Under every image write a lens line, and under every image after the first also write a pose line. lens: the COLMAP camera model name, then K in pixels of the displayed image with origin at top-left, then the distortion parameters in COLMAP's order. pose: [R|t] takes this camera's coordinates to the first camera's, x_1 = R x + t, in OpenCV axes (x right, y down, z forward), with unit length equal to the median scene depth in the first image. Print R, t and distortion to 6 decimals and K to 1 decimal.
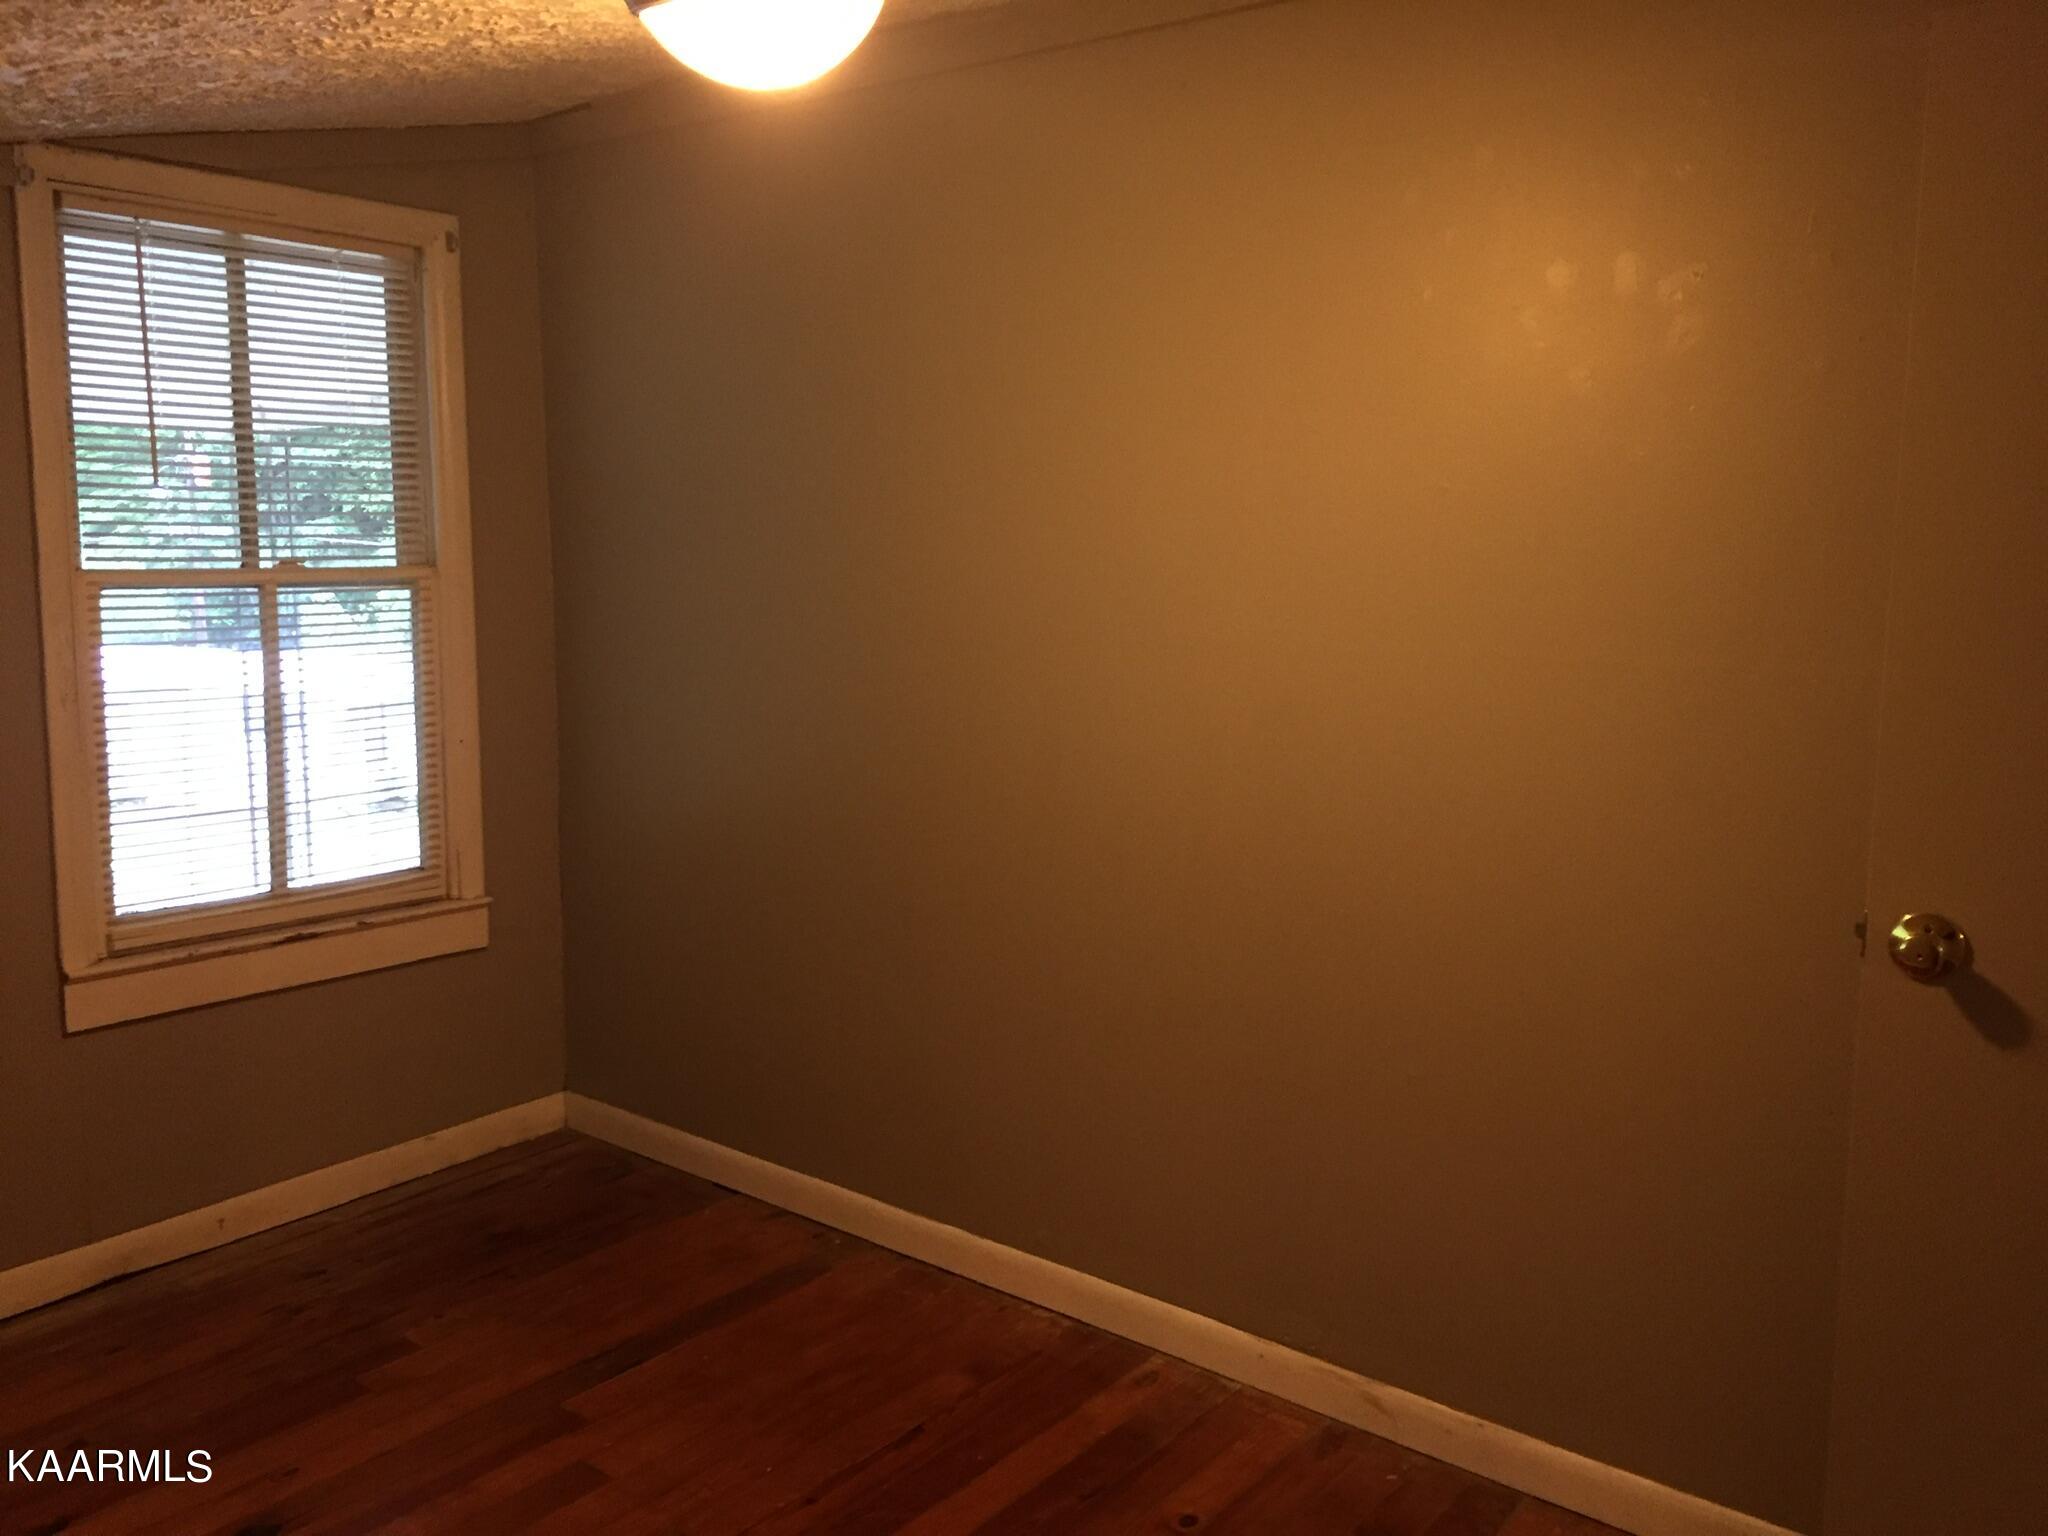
lens RADIAL K [[1748.2, 0, 1023.8], [0, 1748.2, 765.1], [0, 0, 1]] dist [0.093254, -0.112753]
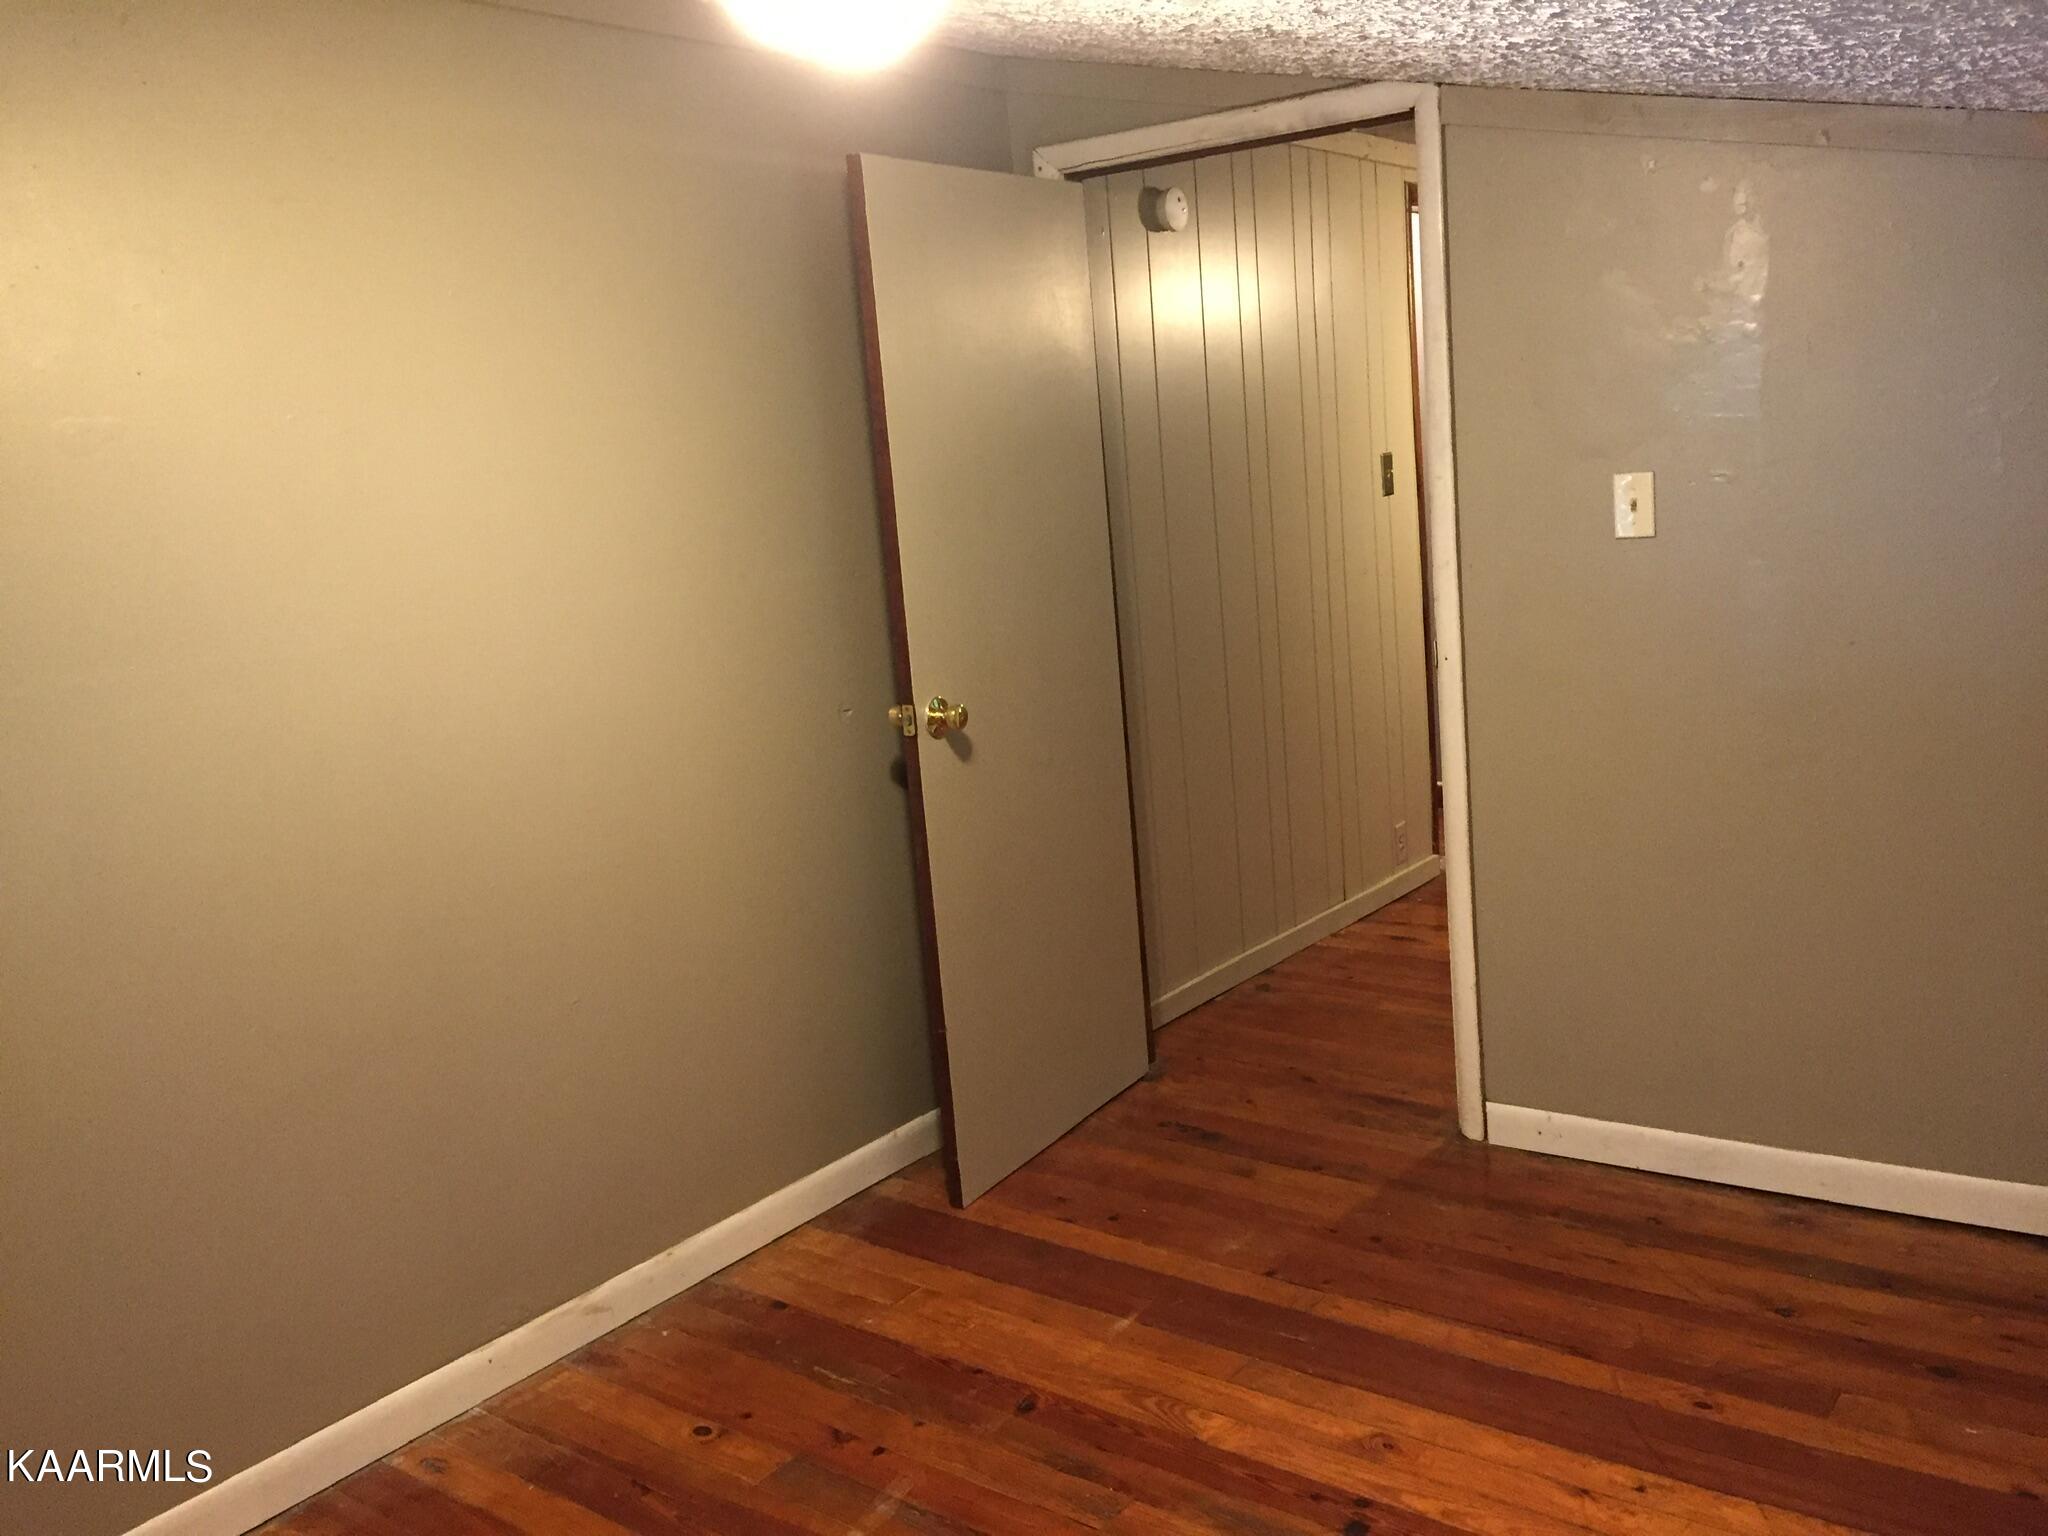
lens RADIAL K [[1748.2, 0, 1028.1], [0, 1748.2, 776.0], [0, 0, 1]] dist [0.093254, -0.112753]
pose [[-0.027972, -0.191227, 0.981147, -0.814433], [0.225831, 0.954946, 0.192559, -0.104012], [-0.973765, 0.226960, 0.016473, 0.643053]]
